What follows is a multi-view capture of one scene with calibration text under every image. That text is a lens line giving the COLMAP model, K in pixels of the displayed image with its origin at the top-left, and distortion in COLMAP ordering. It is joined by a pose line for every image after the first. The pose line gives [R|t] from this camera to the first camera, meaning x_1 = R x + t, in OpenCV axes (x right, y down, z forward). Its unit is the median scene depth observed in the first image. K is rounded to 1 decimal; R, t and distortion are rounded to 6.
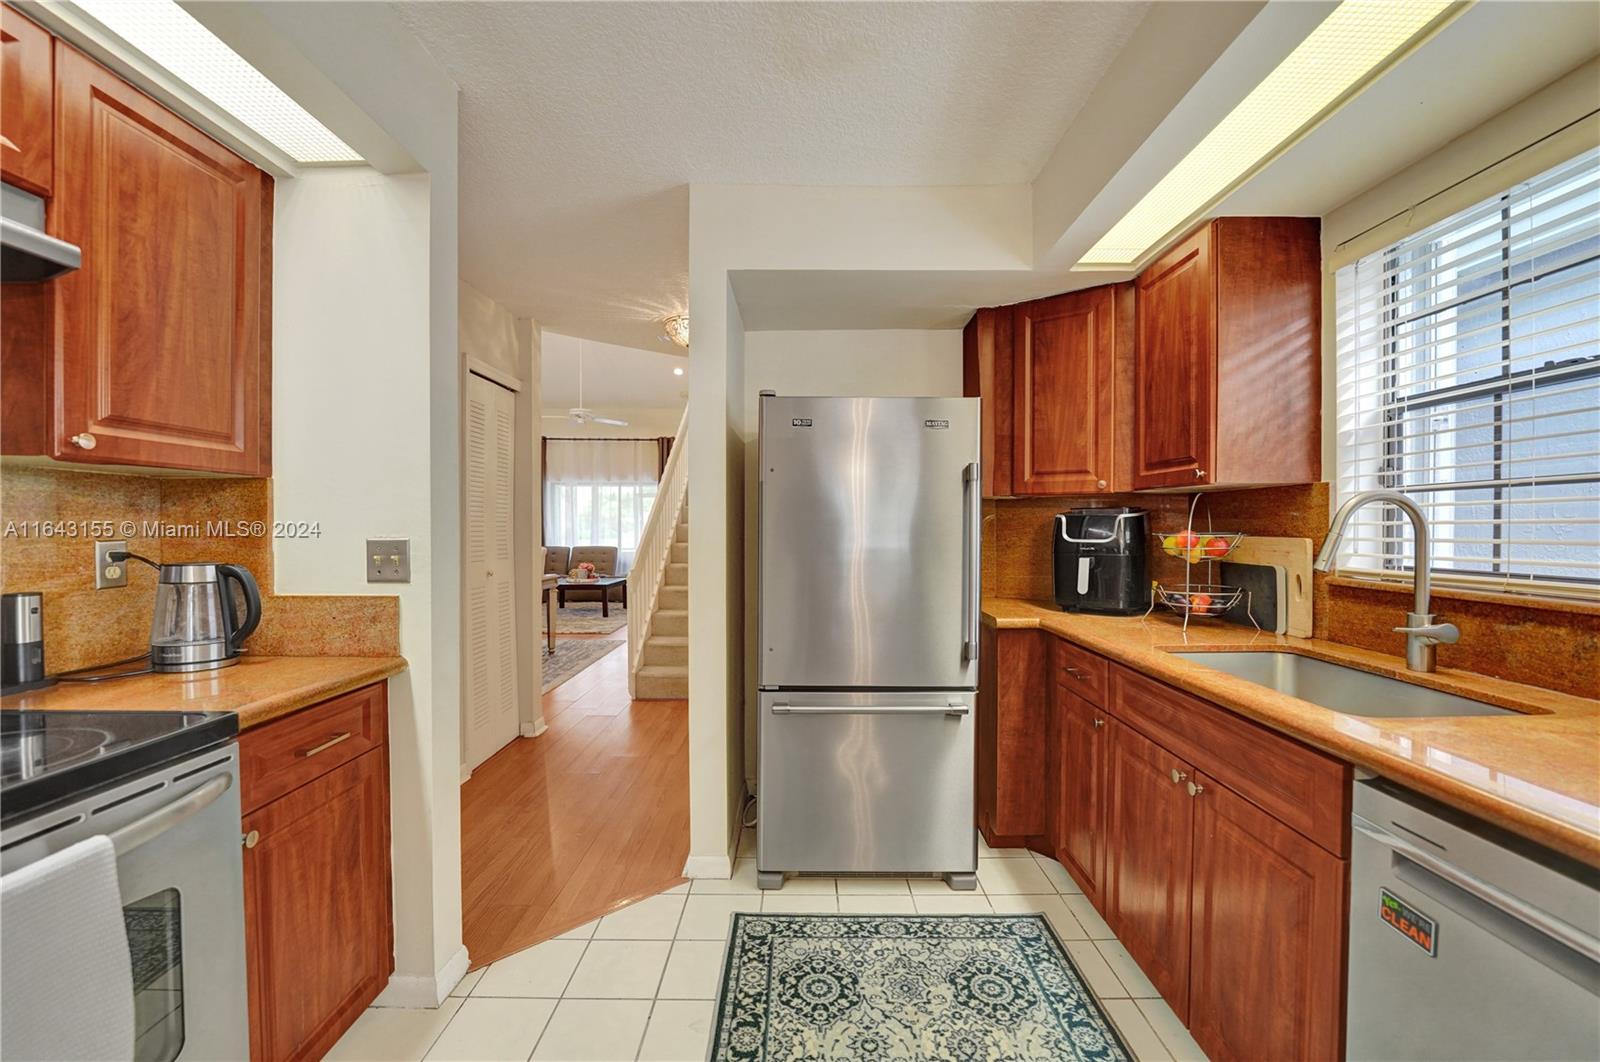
lens RADIAL K [[661.6, 0, 805.1], [0, 661.6, 533.6], [0, 0, 1]] dist [-0.031349, 0.004080]
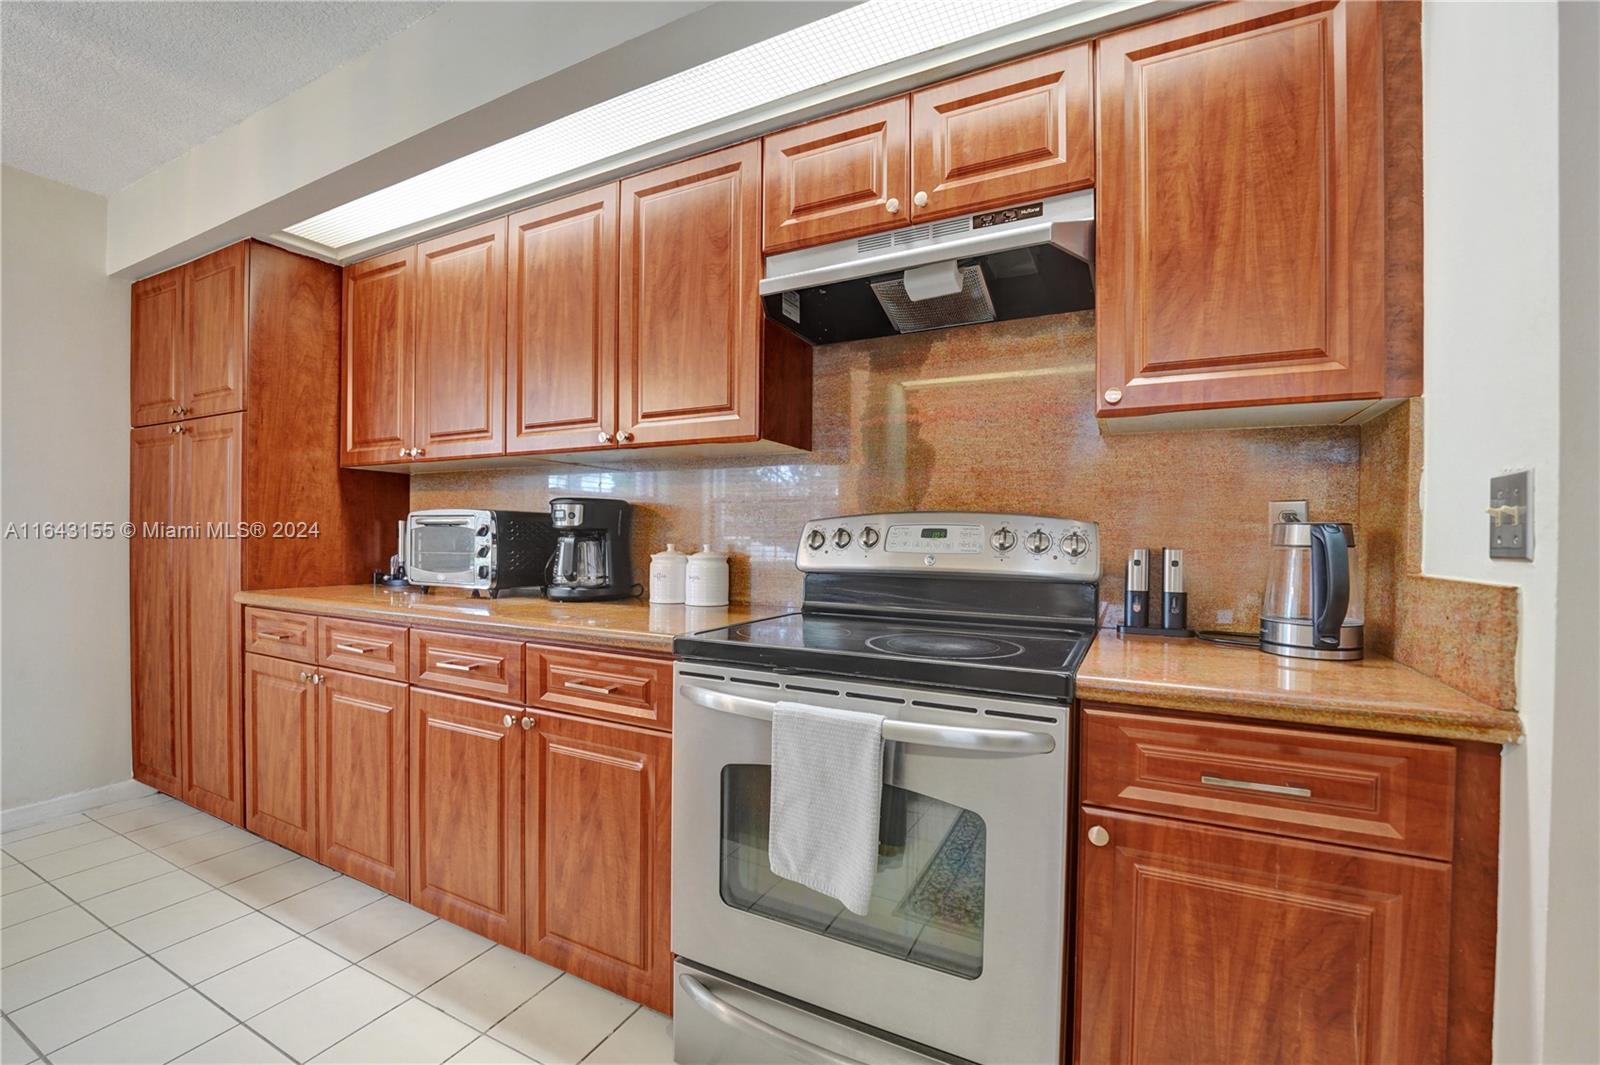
lens RADIAL K [[661.6, 0, 806.8], [0, 661.6, 544.0], [0, 0, 1]] dist [-0.031349, 0.004080]
pose [[-0.451128, 0.003592, -0.892452, 0.042065], [-0.020950, 0.999674, 0.014614, 0.063923], [0.892213, 0.025289, -0.450906, 0.707484]]
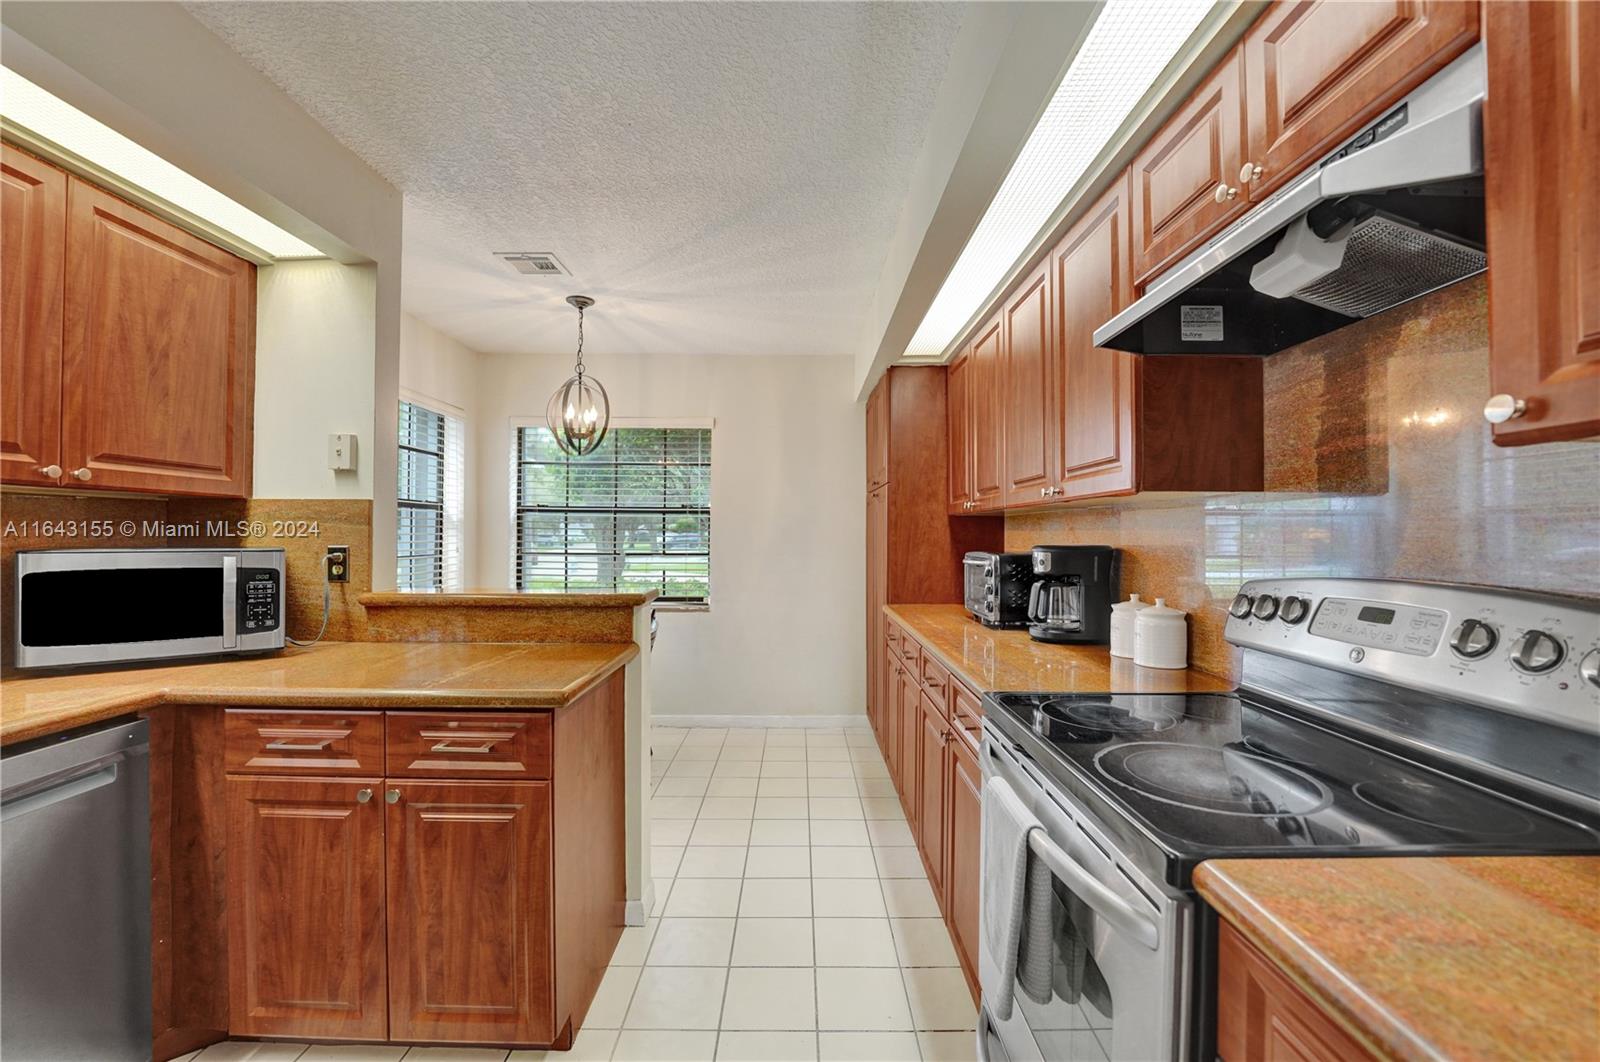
lens RADIAL K [[661.6, 0, 805.2], [0, 661.6, 530.3], [0, 0, 1]] dist [-0.031349, 0.004080]
pose [[-0.999990, -0.004504, -0.000491, -0.342343], [-0.004506, 0.999975, 0.005399, -0.024487], [0.000466, 0.005401, -0.999985, 1.065972]]
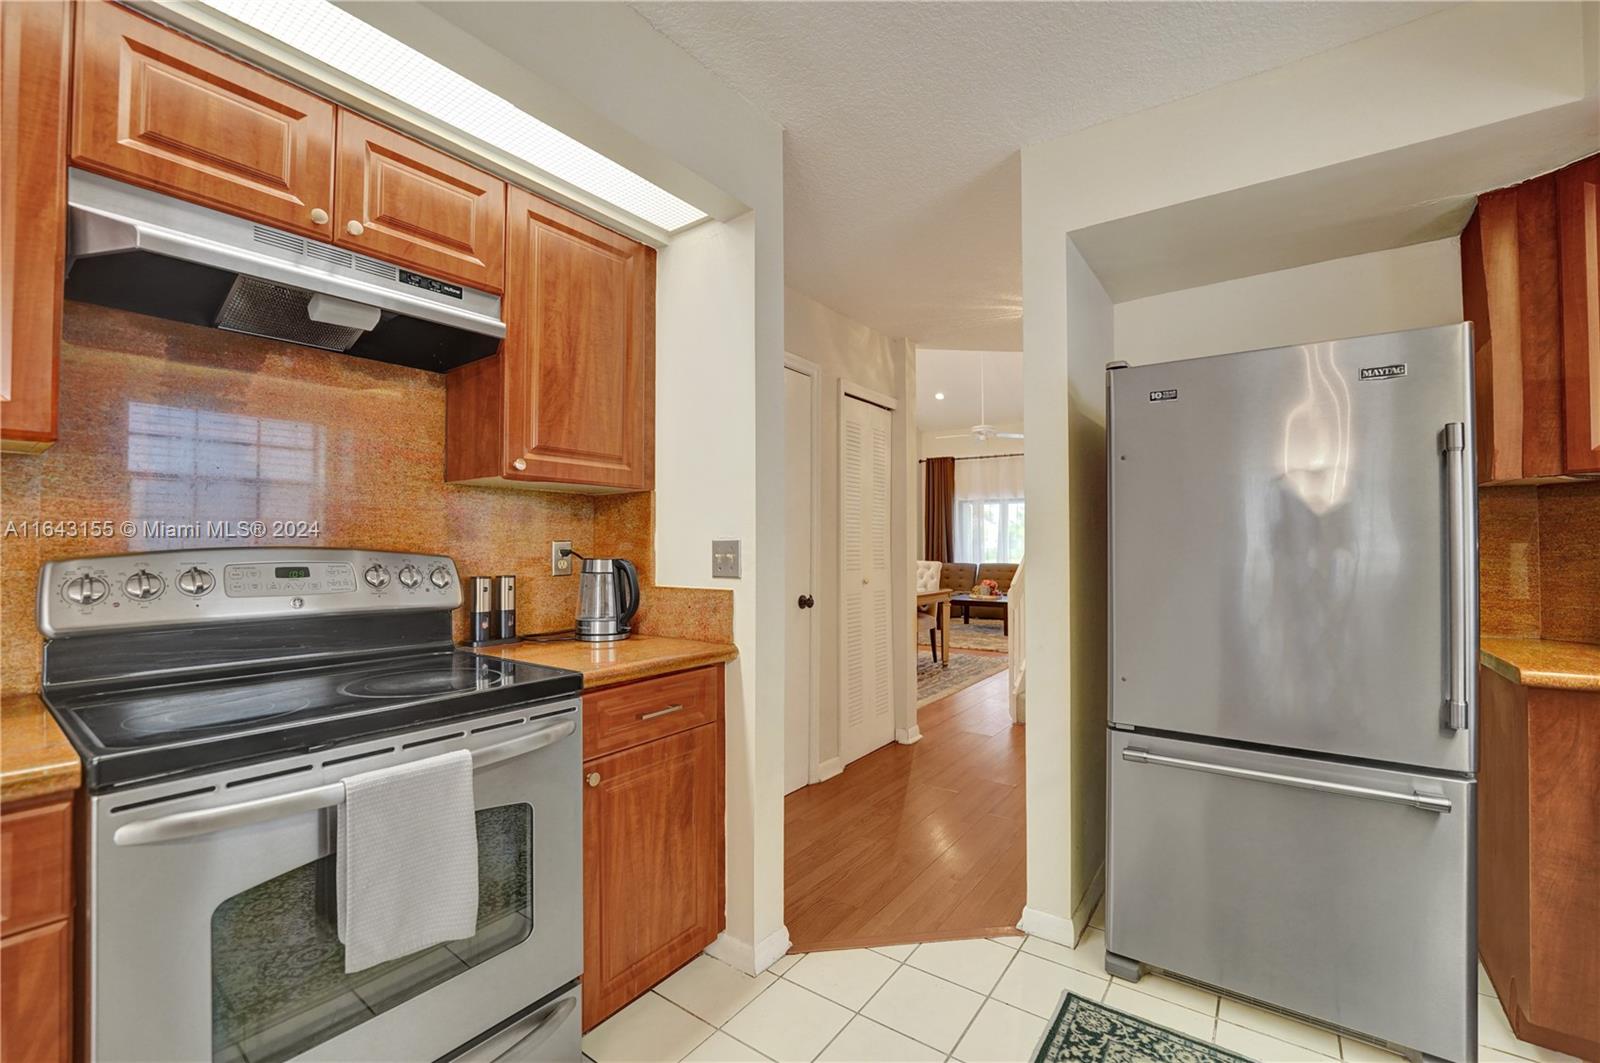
lens RADIAL K [[661.6, 0, 801.0], [0, 661.6, 535.0], [0, 0, 1]] dist [-0.031349, 0.004080]
pose [[0.807799, -0.011810, -0.589340, 0.134645], [-0.005167, 0.999619, -0.027115, 0.029147], [0.589436, 0.024949, 0.807430, 0.145960]]
